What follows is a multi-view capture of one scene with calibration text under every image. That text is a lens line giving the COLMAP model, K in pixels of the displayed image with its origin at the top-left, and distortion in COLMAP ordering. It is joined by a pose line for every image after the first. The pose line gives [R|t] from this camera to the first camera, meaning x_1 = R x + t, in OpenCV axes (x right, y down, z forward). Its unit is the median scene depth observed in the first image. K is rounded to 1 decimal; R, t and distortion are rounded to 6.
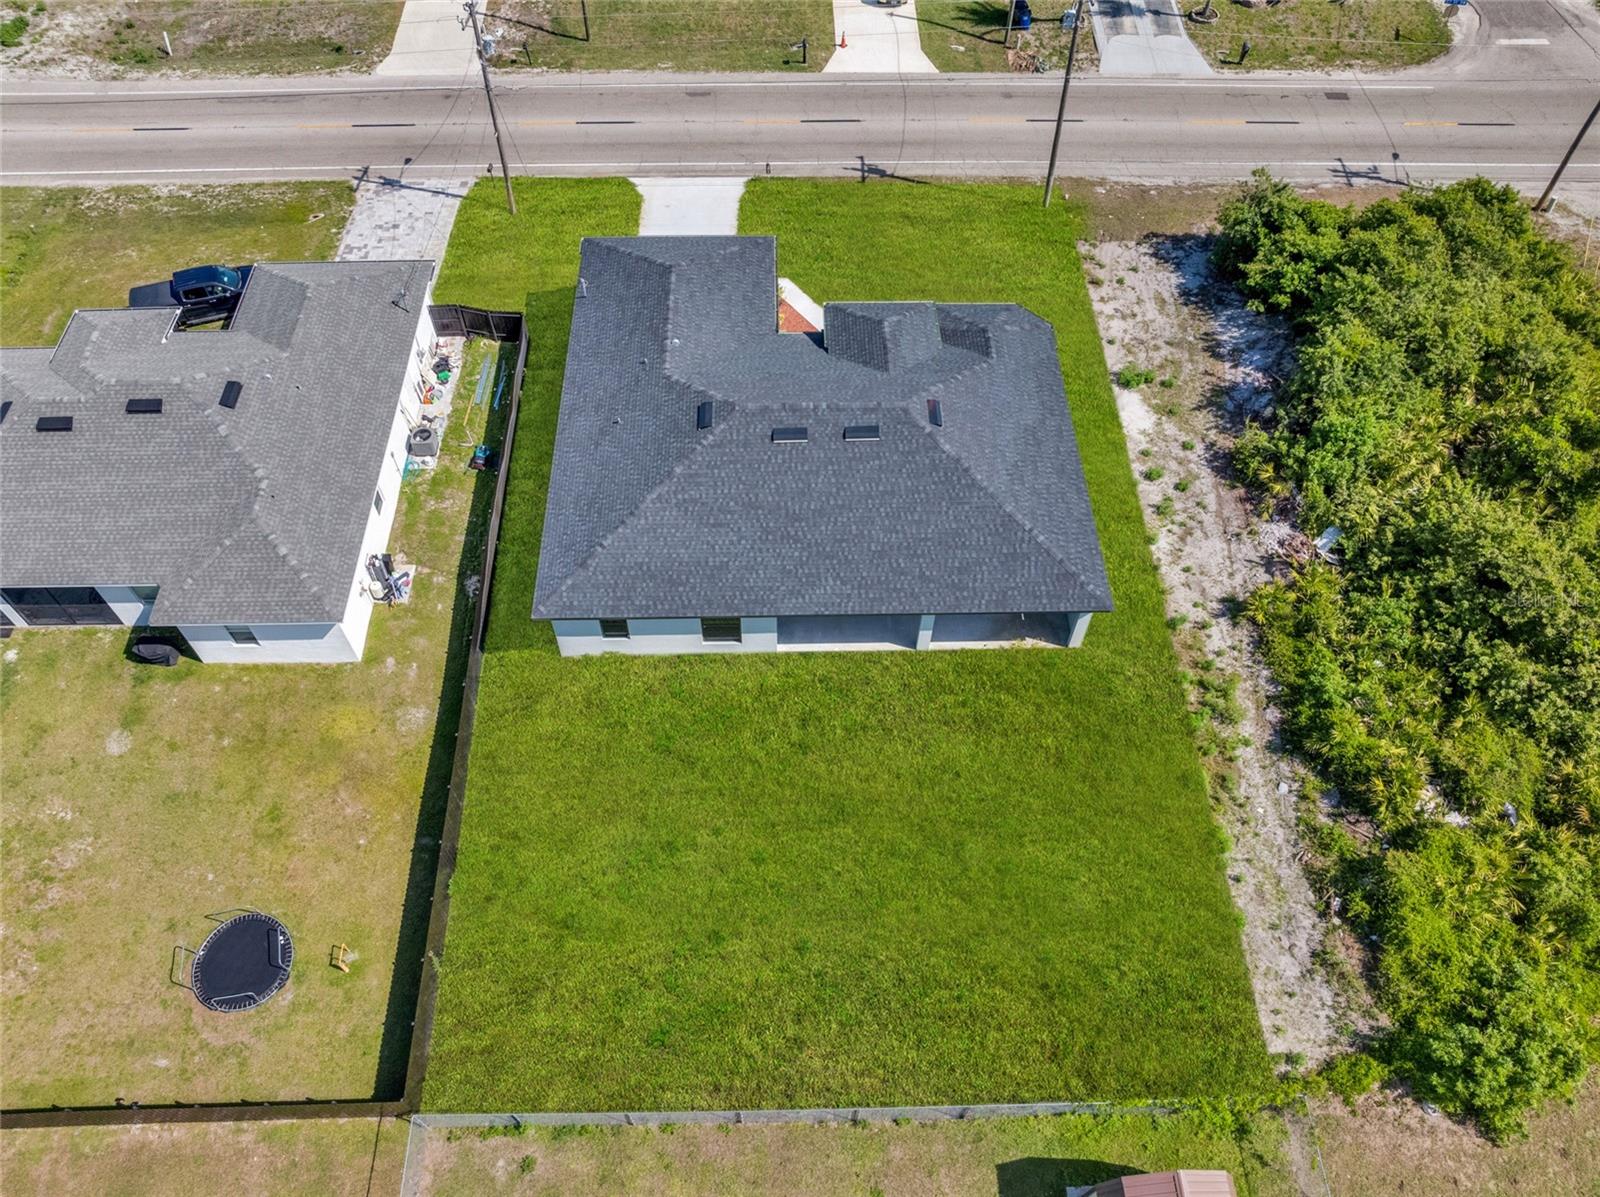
lens RADIAL K [[1150.8, 0, 800.0], [0, 1150.8, 598.5], [0, 0, 1]] dist [-0.074117, 0.047281]
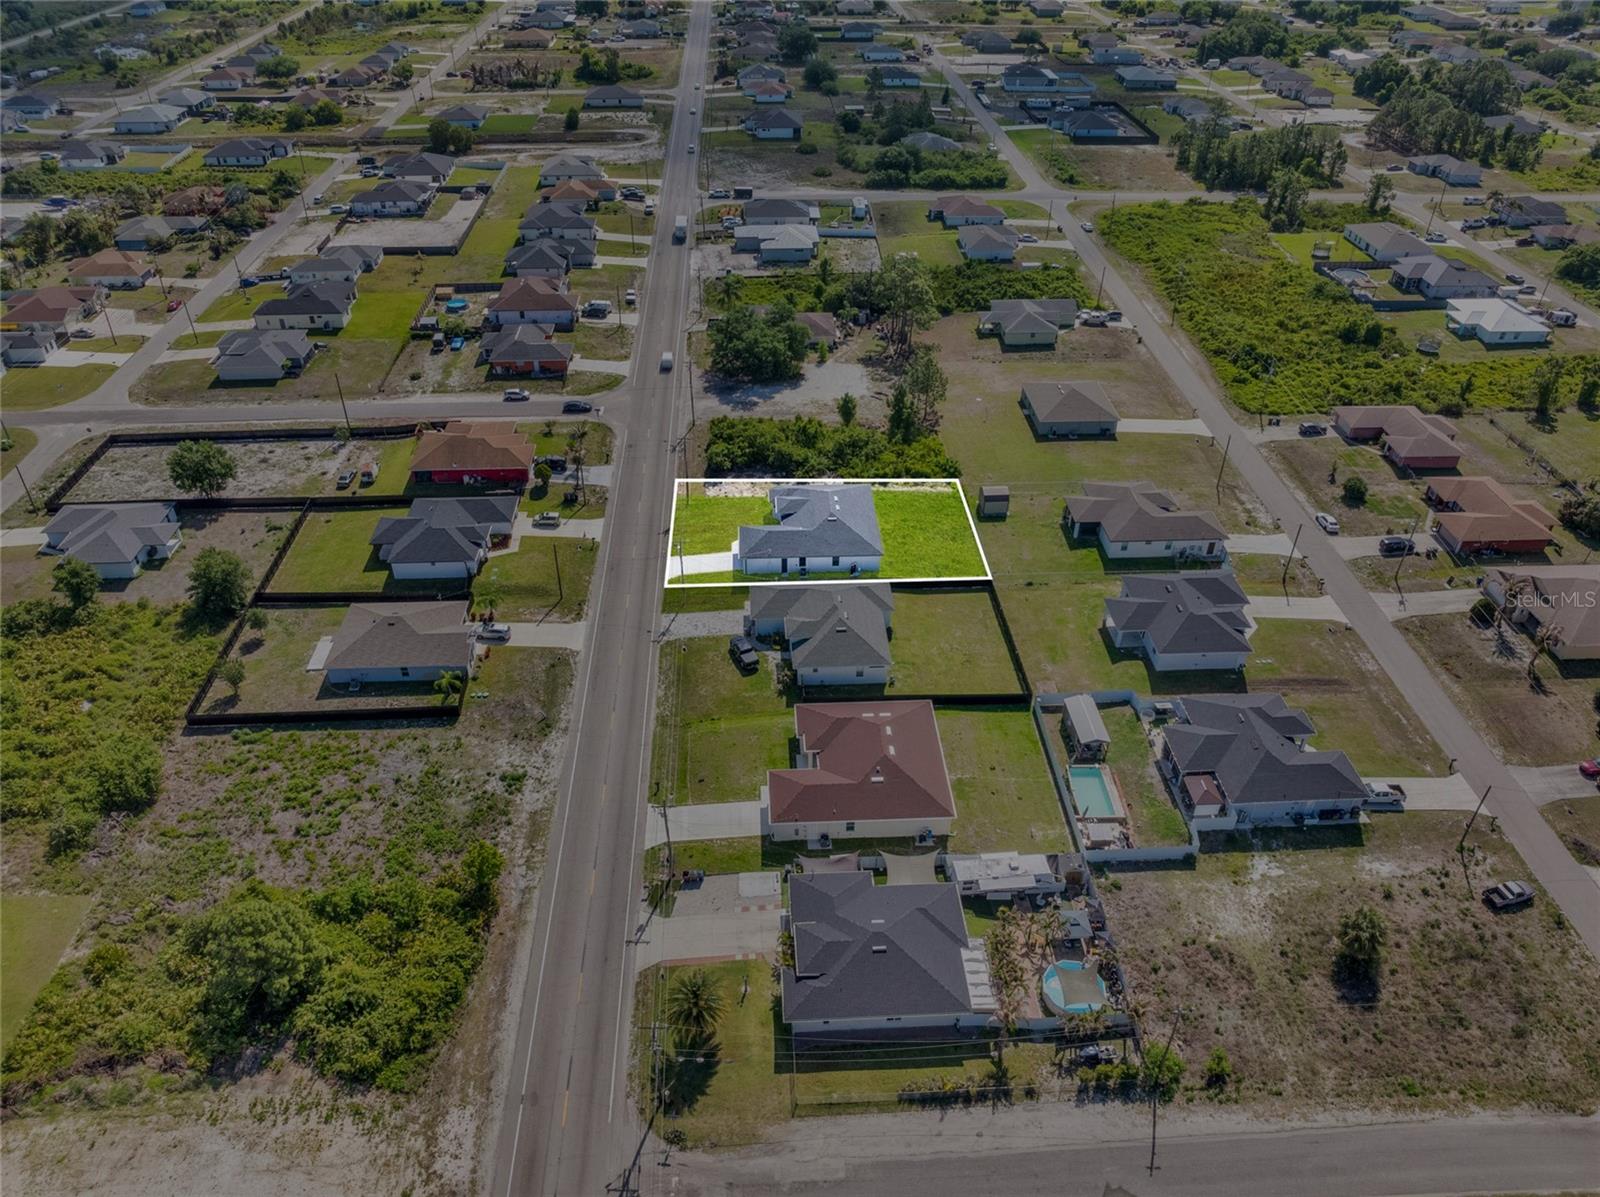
lens RADIAL K [[1127.1, 0, 800.0], [0, 1127.1, 598.5], [0, 0, 1]] dist [-0.033352, -0.007932]
pose [[-0.026364, -0.595007, 0.803288, -2.501324], [0.809526, 0.458742, 0.366366, -1.149434], [-0.586492, 0.659941, 0.469579, -0.448019]]
